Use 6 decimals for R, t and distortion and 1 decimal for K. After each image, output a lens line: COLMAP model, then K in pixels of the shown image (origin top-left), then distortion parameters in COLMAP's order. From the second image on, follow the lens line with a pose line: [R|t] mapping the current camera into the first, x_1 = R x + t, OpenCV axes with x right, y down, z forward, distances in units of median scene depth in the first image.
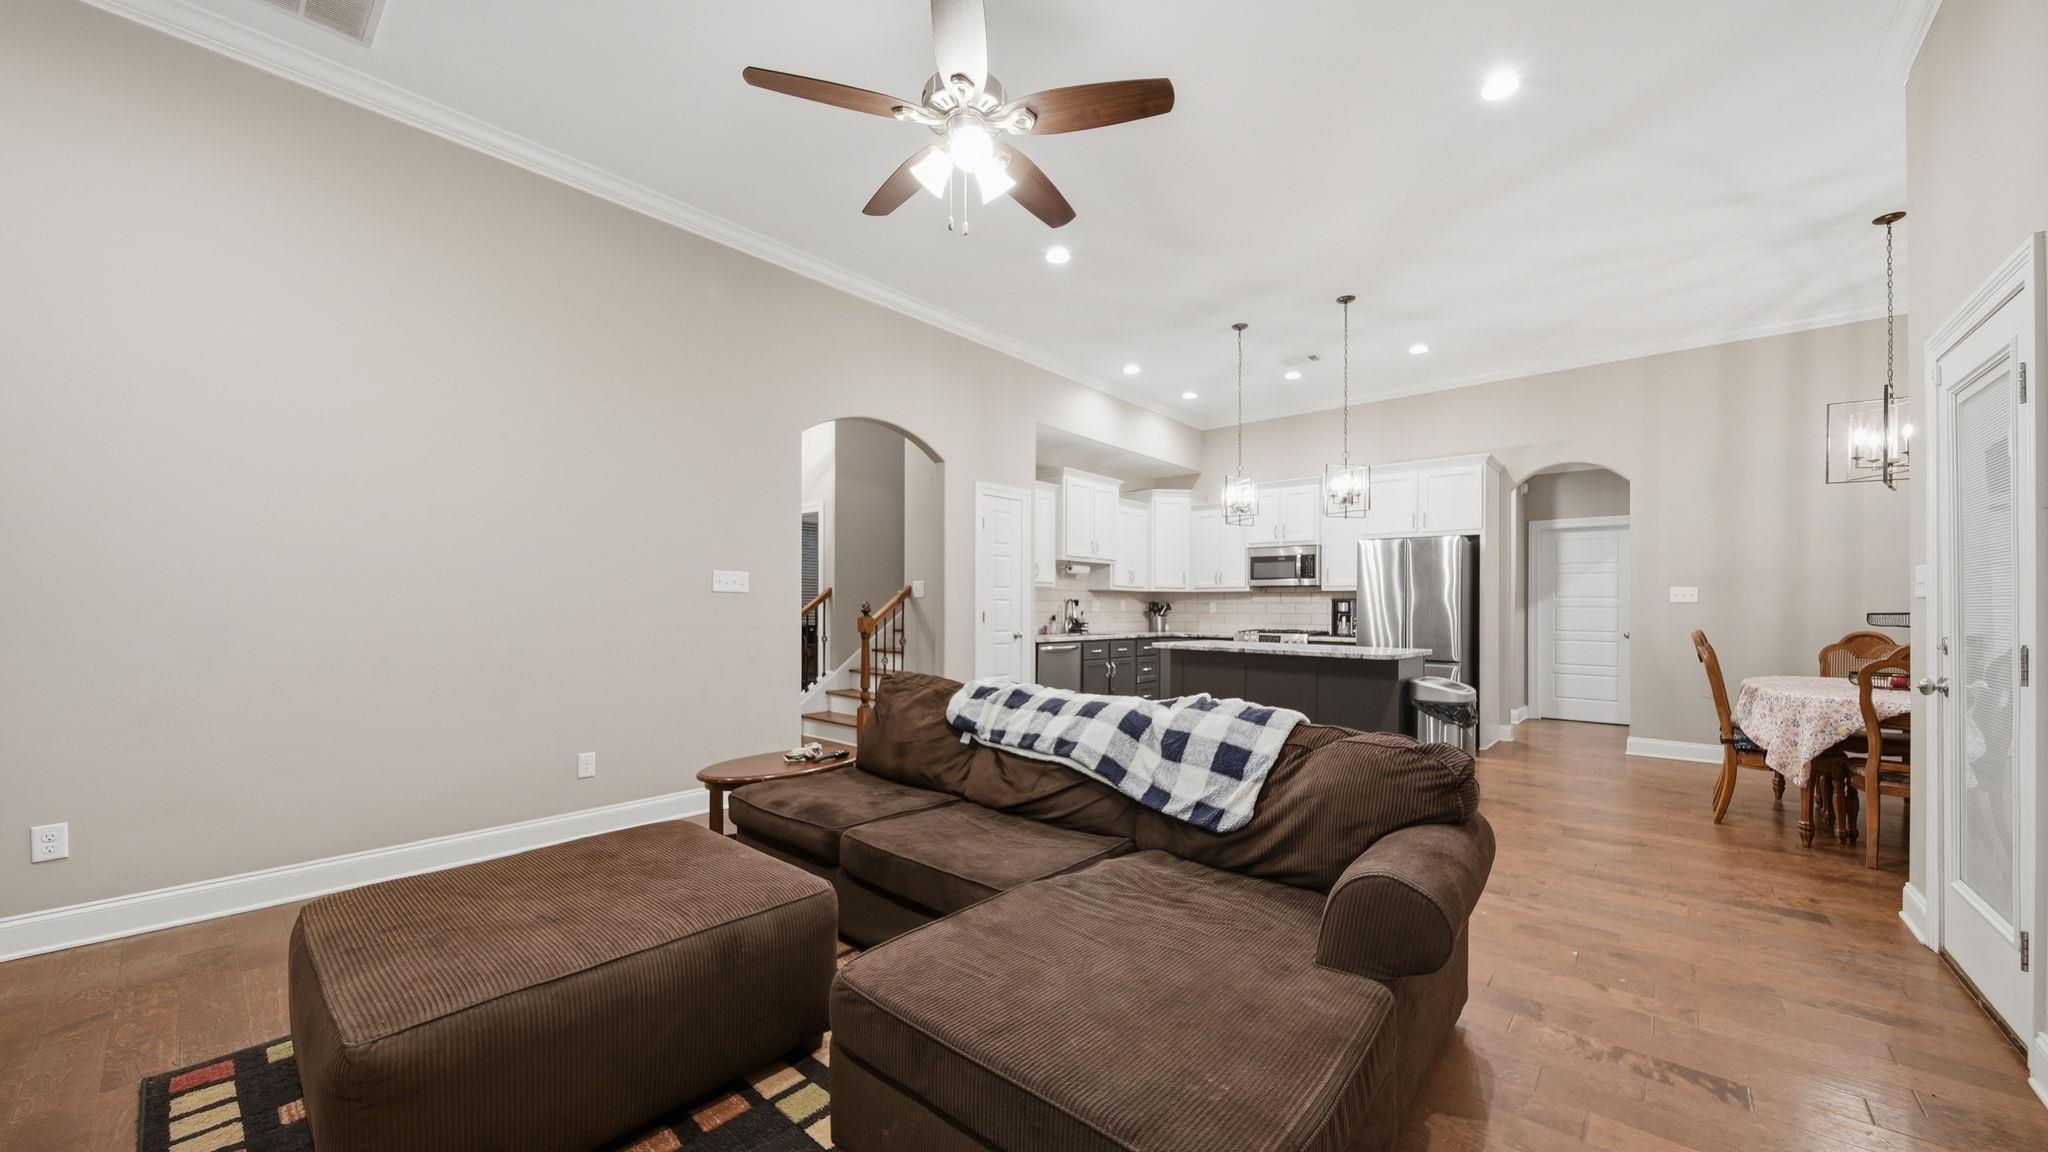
lens RADIAL K [[748.9, 0, 1031.4], [0, 748.9, 586.1], [0, 0, 1]] dist [0.001673, -0.000003]
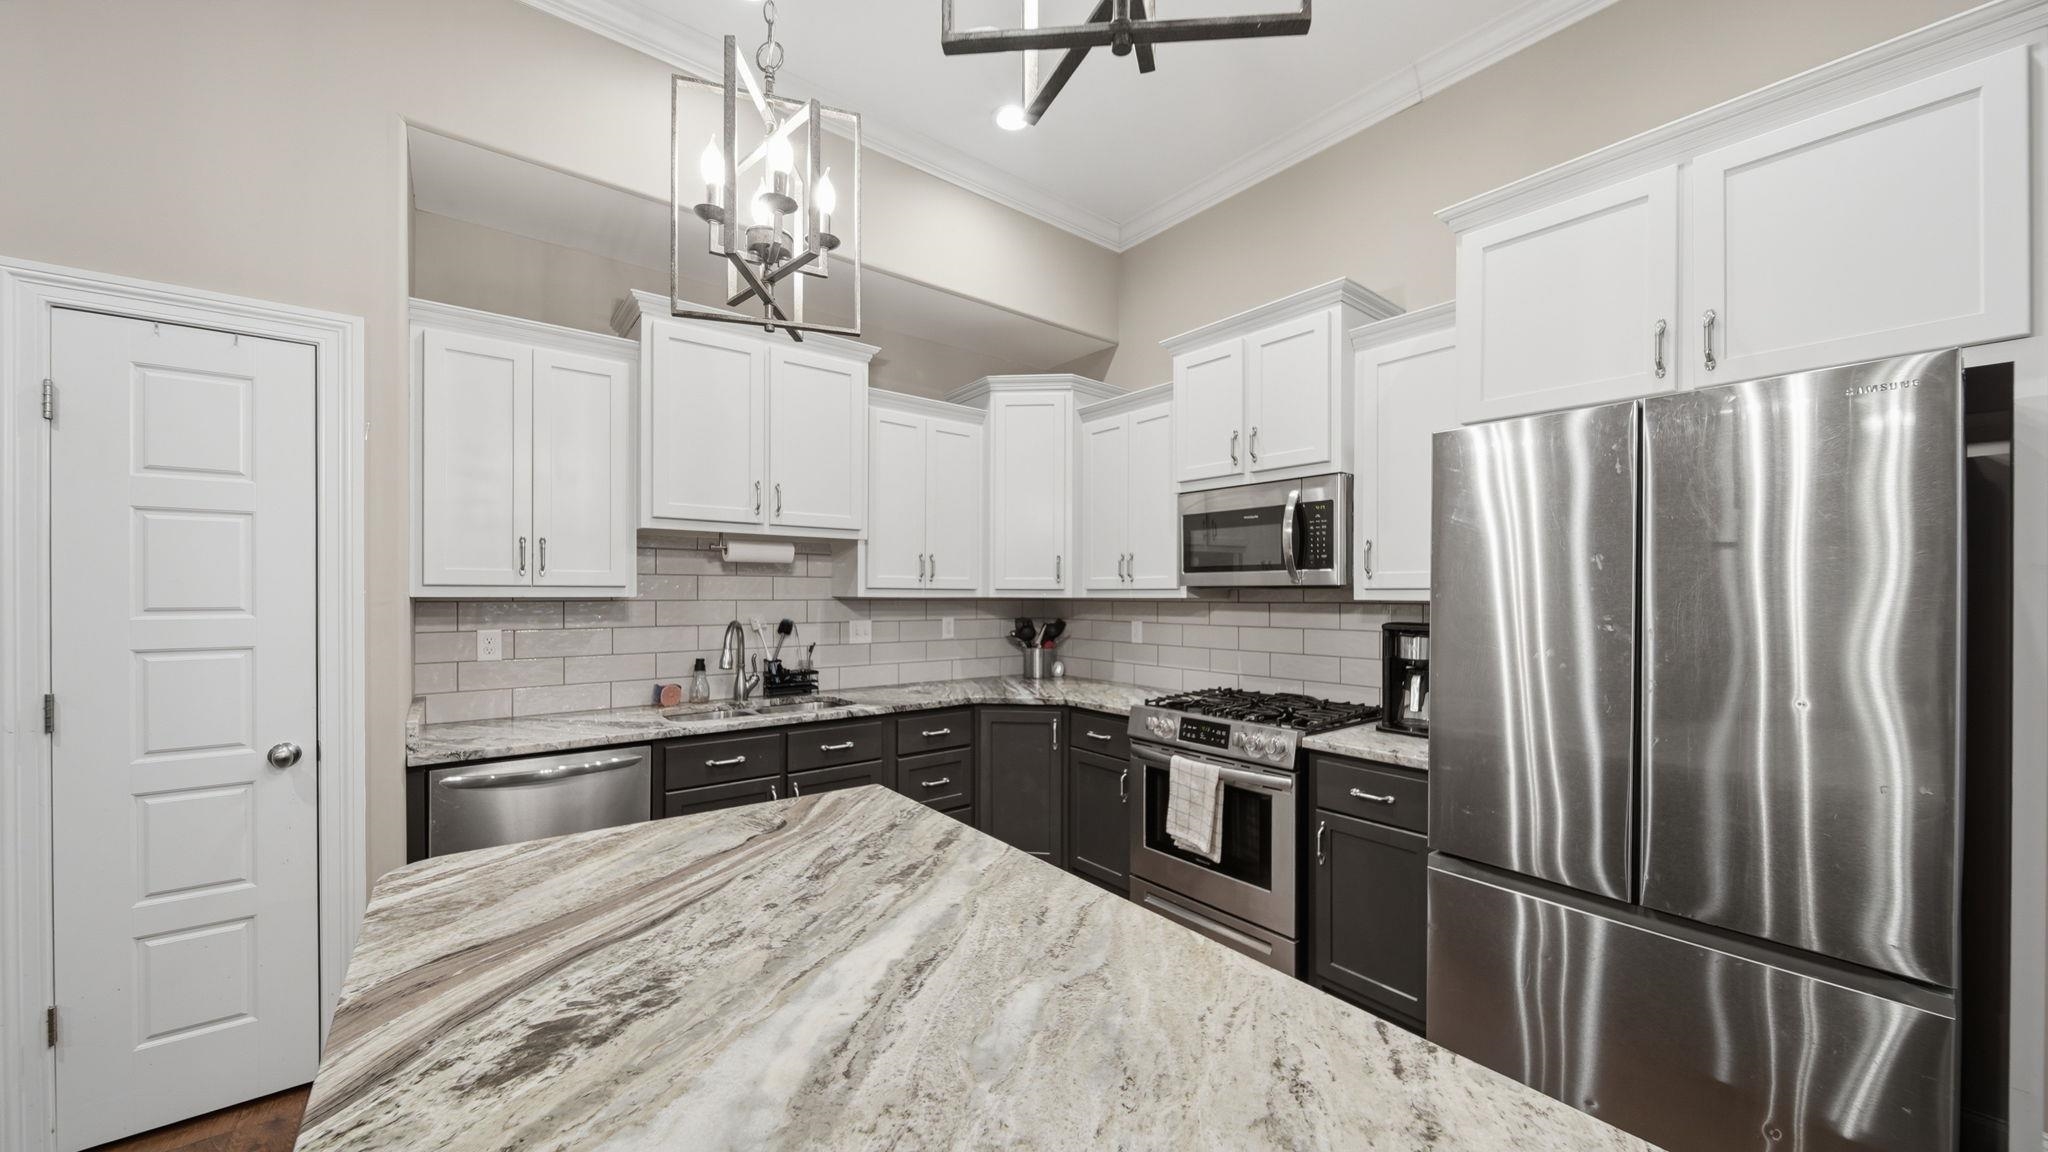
lens RADIAL K [[748.9, 0, 1022.6], [0, 748.9, 581.4], [0, 0, 1]] dist [0.001673, -0.000003]
pose [[0.983692, -0.007869, -0.179688, 0.285202], [0.009027, 0.999943, 0.005625, -0.006468], [0.179634, -0.007156, 0.983707, 0.592545]]
